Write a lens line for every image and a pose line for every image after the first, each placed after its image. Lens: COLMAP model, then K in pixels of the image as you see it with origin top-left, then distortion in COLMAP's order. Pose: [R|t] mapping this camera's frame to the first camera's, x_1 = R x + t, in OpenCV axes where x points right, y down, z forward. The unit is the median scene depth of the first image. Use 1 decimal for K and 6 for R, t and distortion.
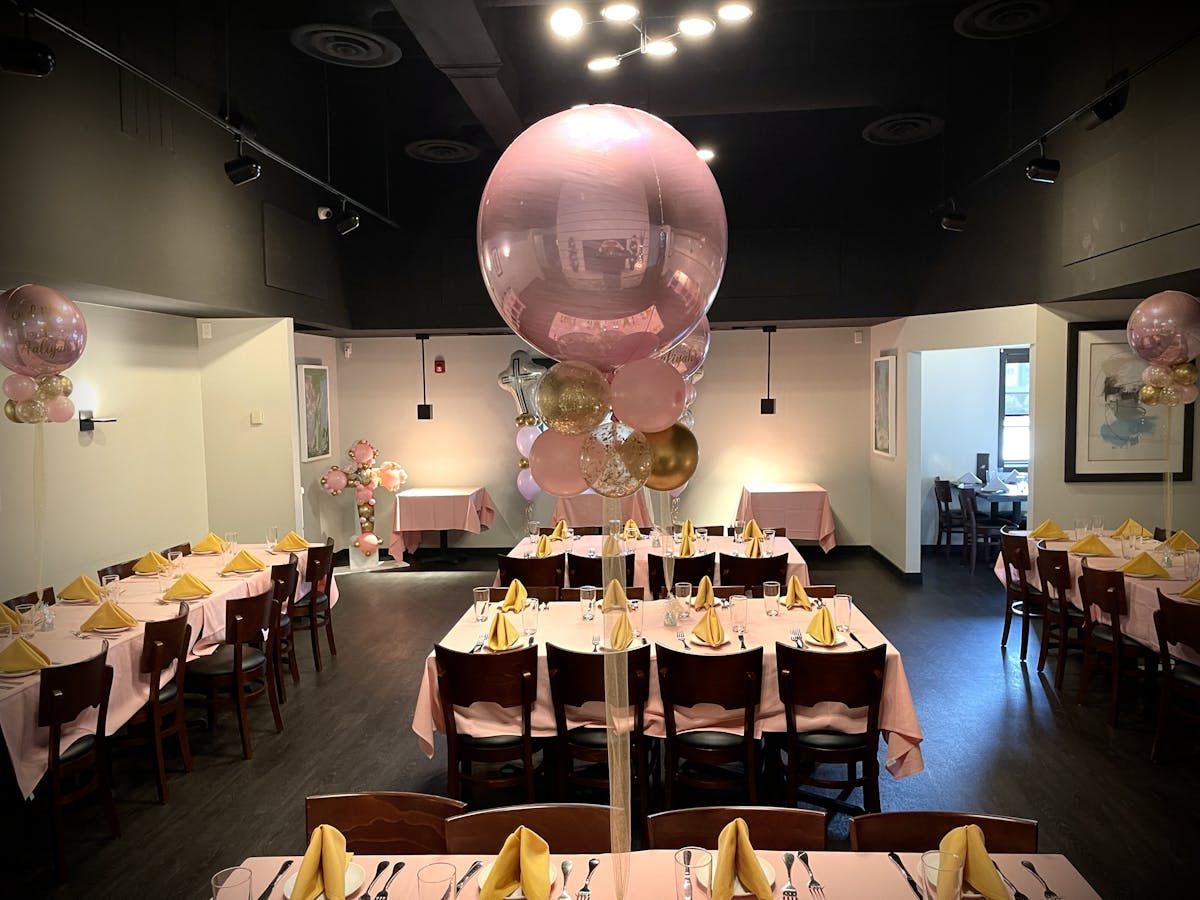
lens RADIAL K [[942.8, 0, 600.1], [0, 942.8, 463.7], [0, 0, 1]] dist [0.030199, -0.007116]
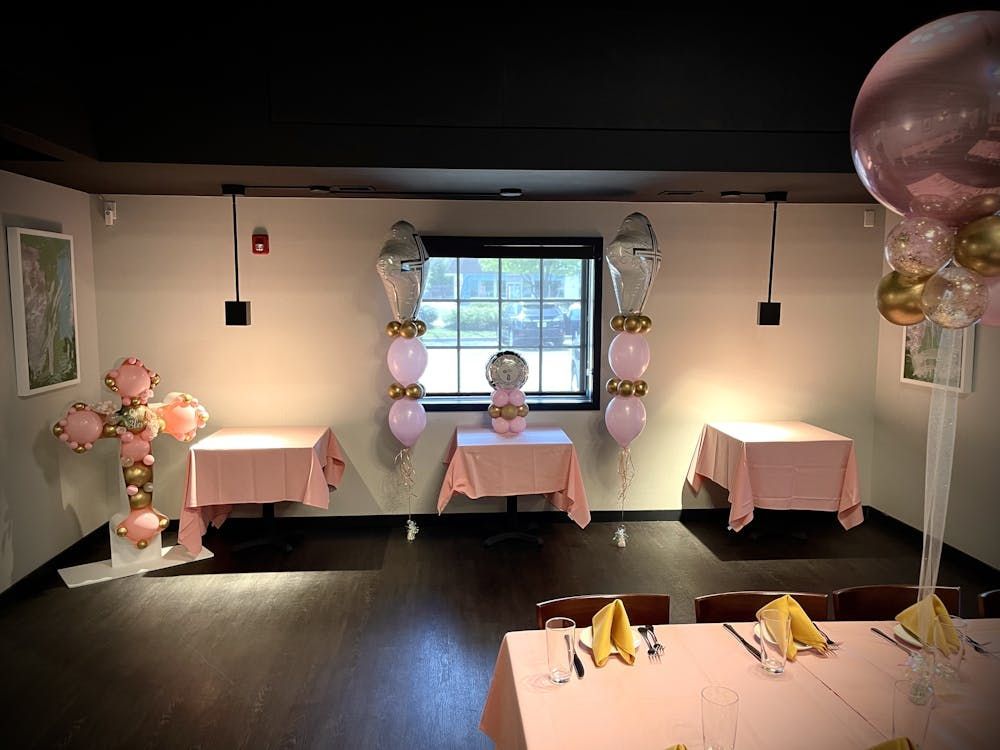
lens RADIAL K [[785.7, 0, 500.1], [0, 785.7, 386.4], [0, 0, 1]] dist [0.030199, -0.007116]
pose [[0.989682, 0.002681, 0.143254, -0.089243], [-0.008172, 0.999254, 0.037754, -0.027893], [-0.143046, -0.038535, 0.988966, 0.460855]]
